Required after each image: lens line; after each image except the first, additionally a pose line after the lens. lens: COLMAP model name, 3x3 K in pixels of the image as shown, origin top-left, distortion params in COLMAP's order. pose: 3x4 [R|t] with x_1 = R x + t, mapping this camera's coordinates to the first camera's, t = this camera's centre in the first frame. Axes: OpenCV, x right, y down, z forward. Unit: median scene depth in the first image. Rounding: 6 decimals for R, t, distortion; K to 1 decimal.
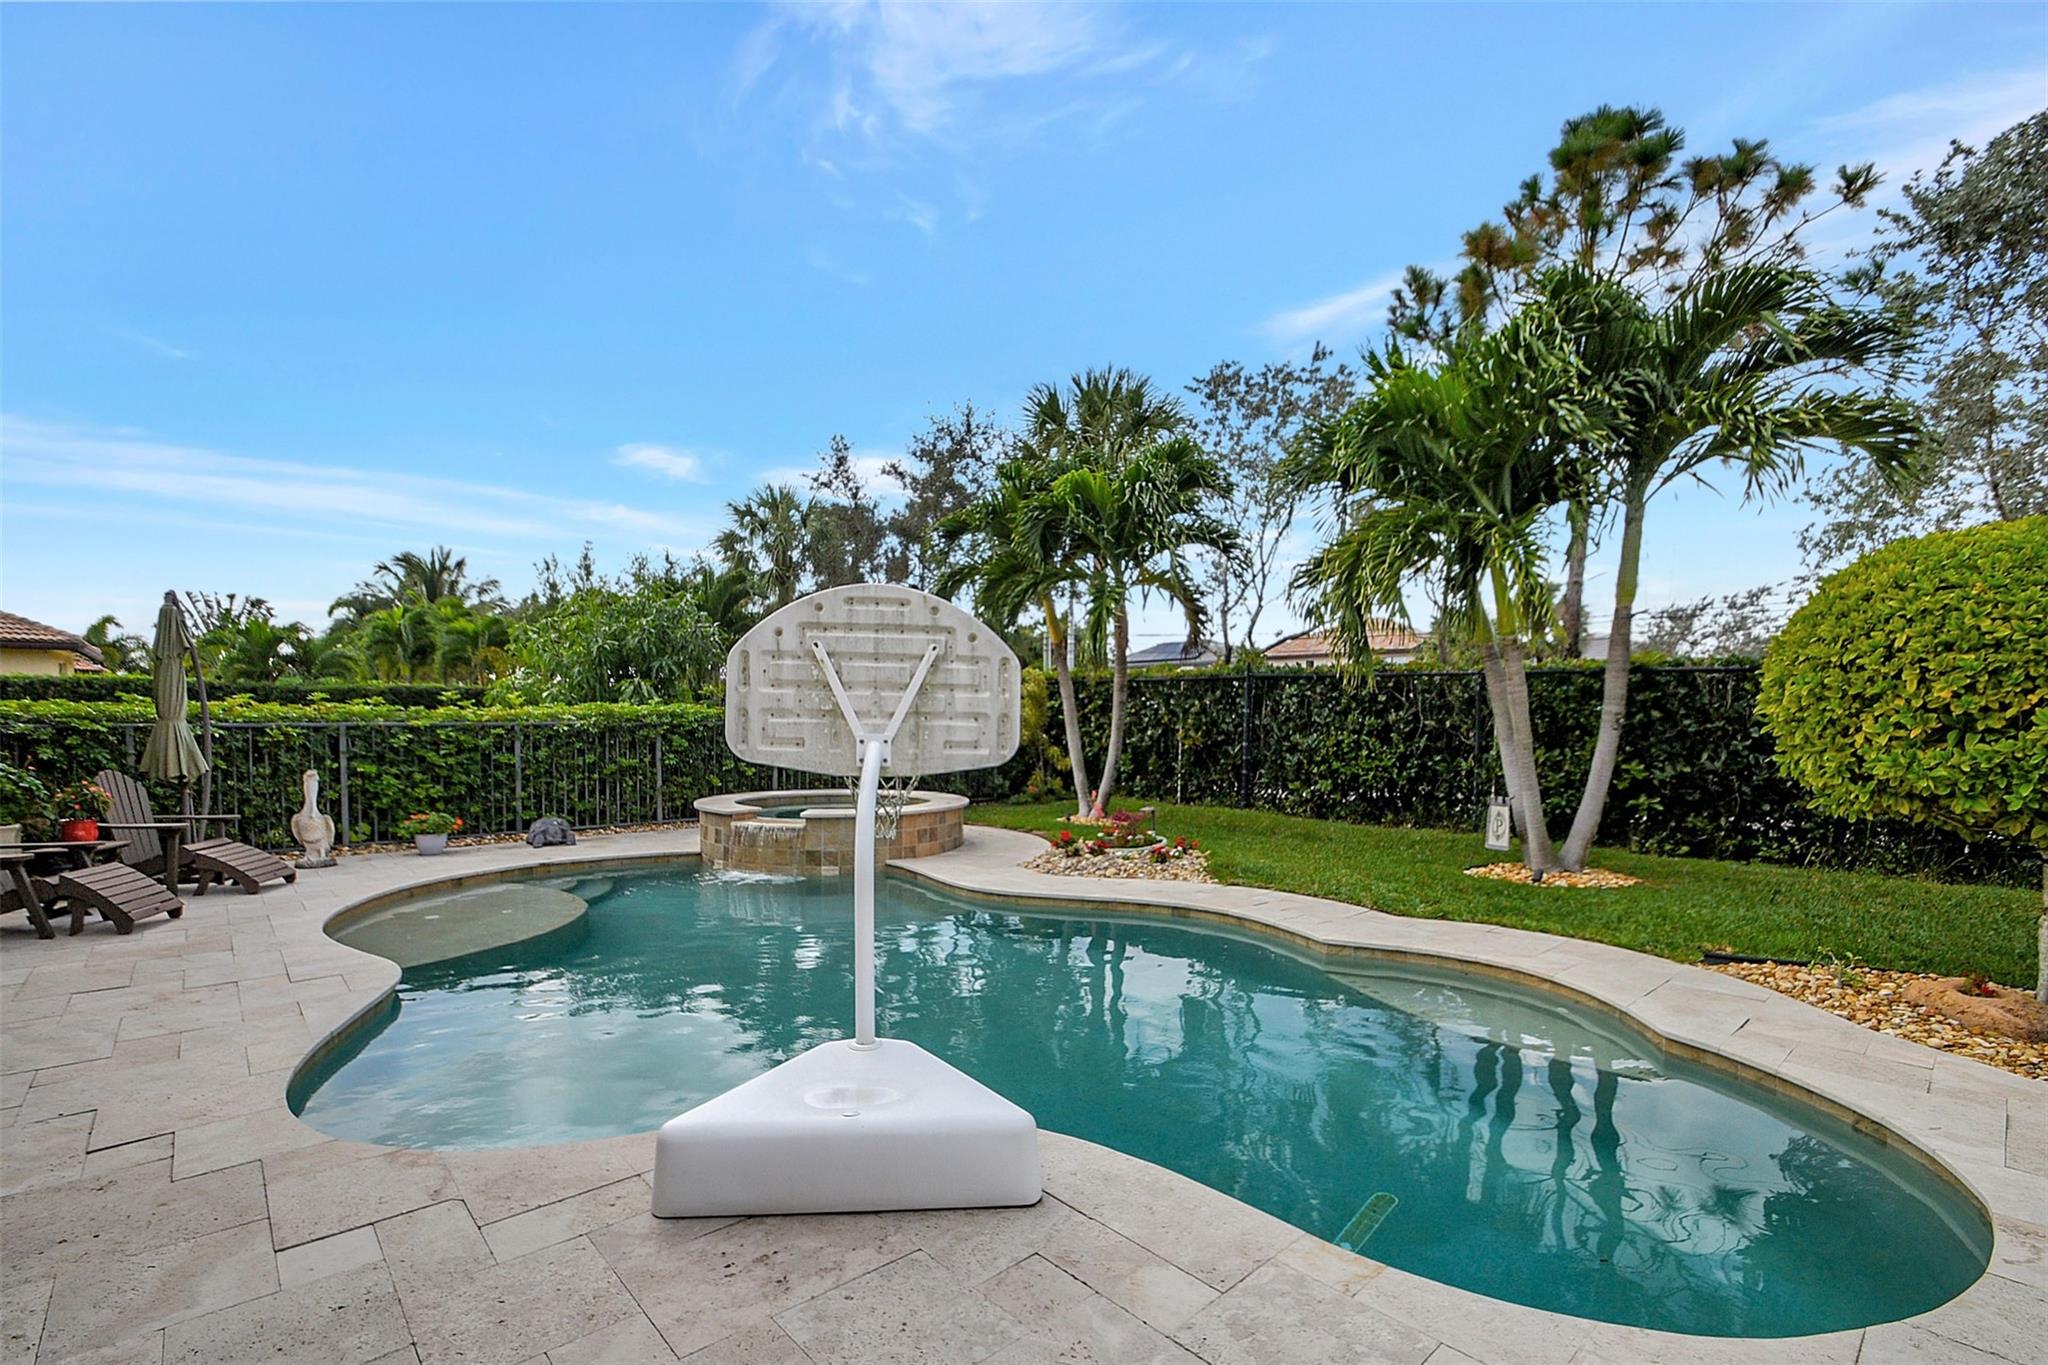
lens RADIAL K [[903.2, 0, 1010.9], [0, 903.2, 747.1], [0, 0, 1]] dist [0.011937, -0.015120]
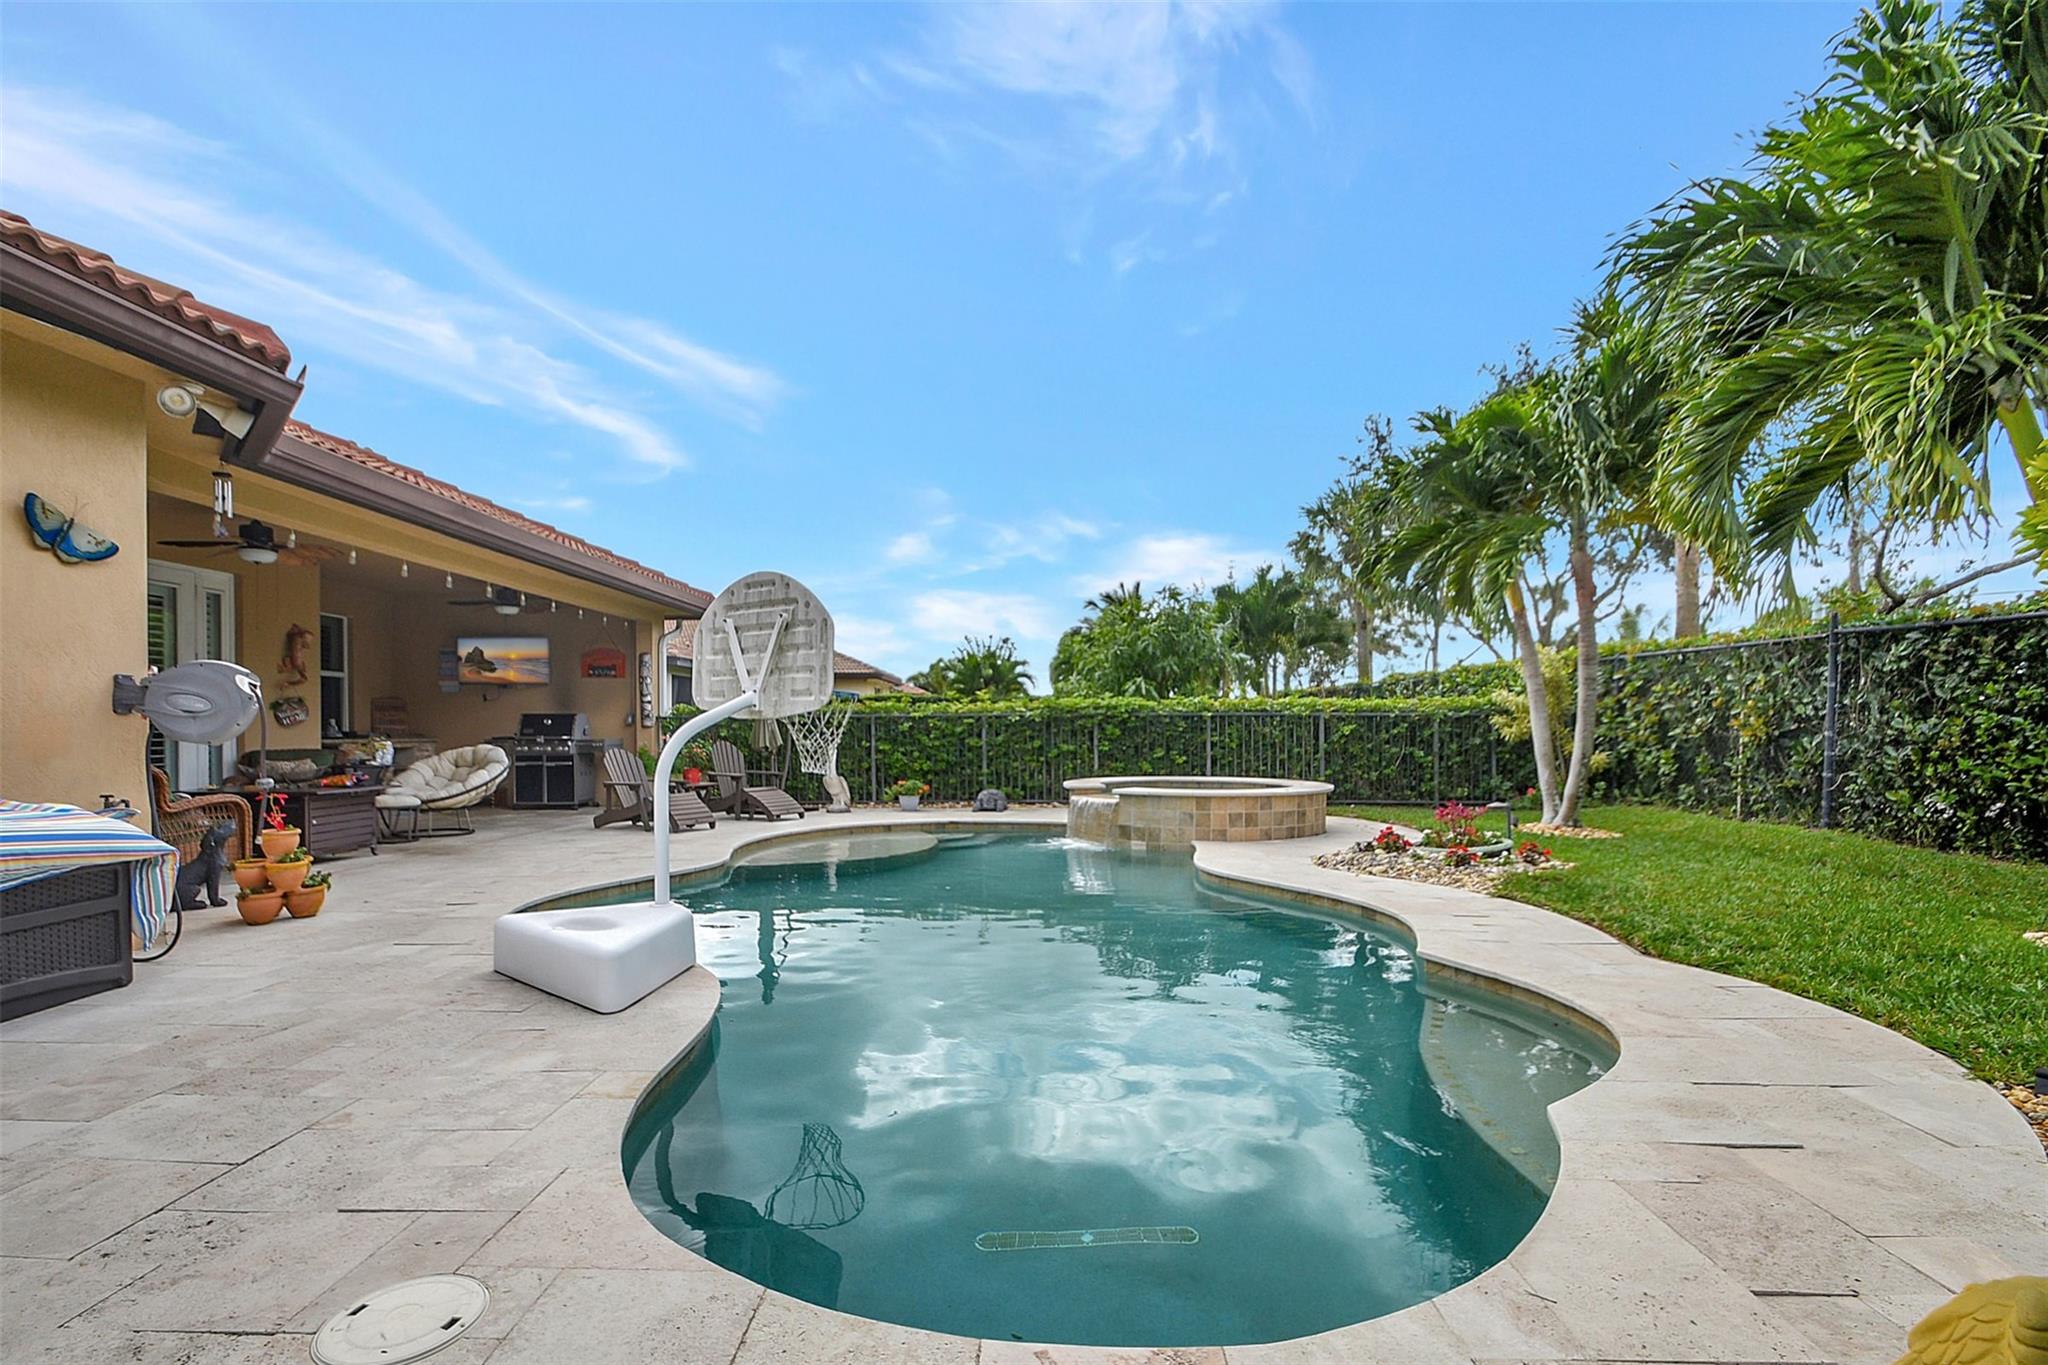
lens RADIAL K [[907.5, 0, 1007.0], [0, 907.5, 739.8], [0, 0, 1]] dist [0.013341, -0.014744]
pose [[0.728572, 0.002423, -0.684965, 0.325179], [-0.016206, 0.999775, -0.013702, 0.024096], [0.684777, 0.021083, 0.728447, 0.095398]]
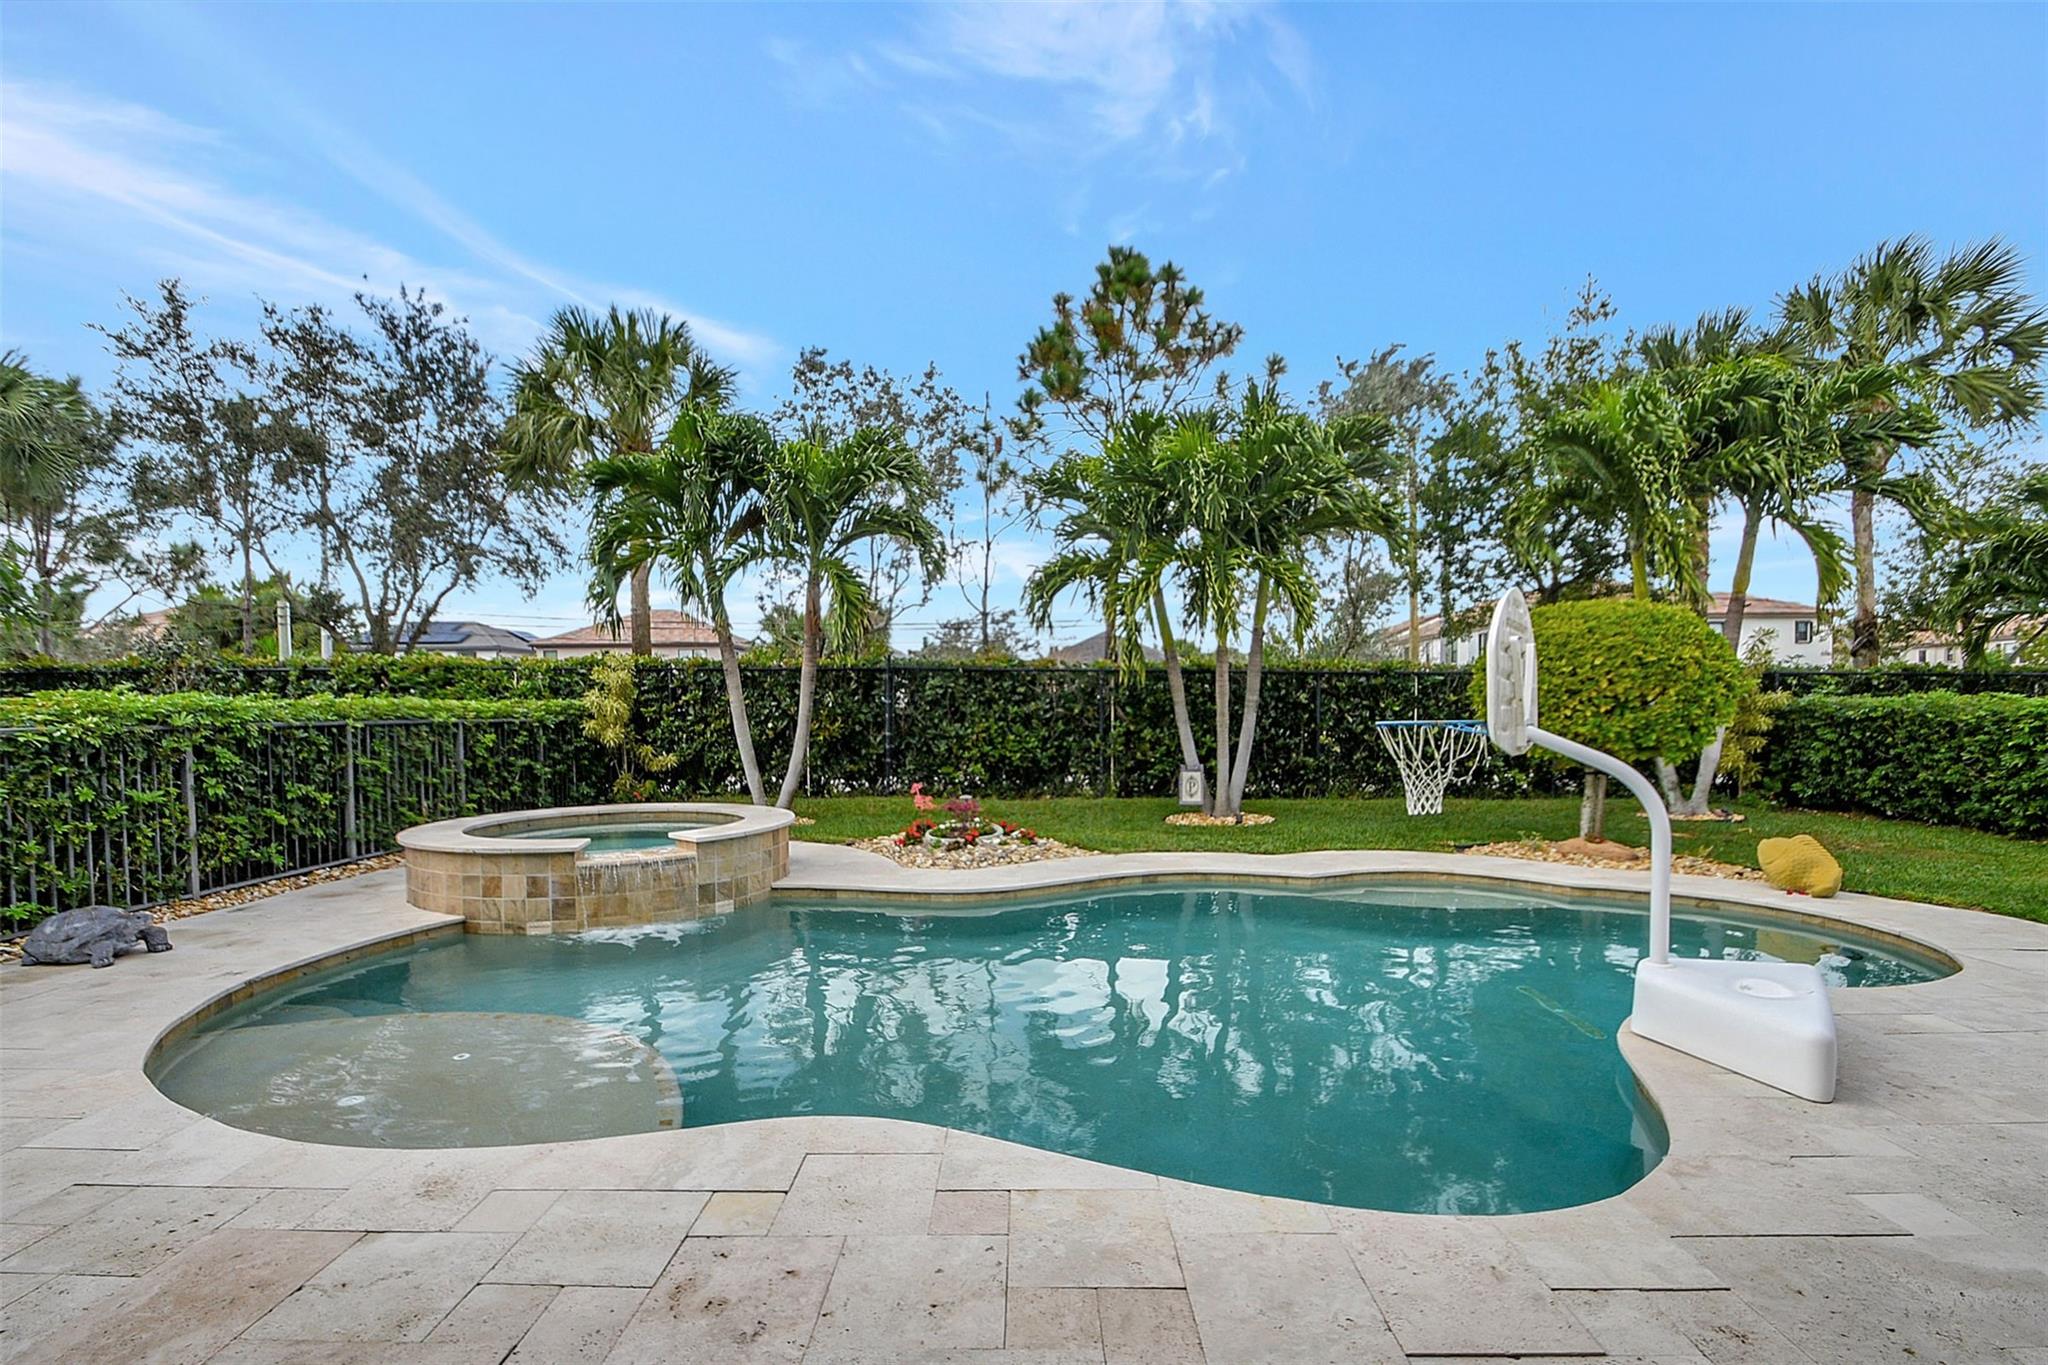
lens RADIAL K [[907.5, 0, 1007.0], [0, 907.5, 739.8], [0, 0, 1]] dist [0.013341, -0.014744]
pose [[0.684900, -0.035143, 0.727789, -0.473429], [0.034327, 0.999283, 0.015948, -0.009412], [-0.727828, 0.014060, 0.685616, 0.220967]]
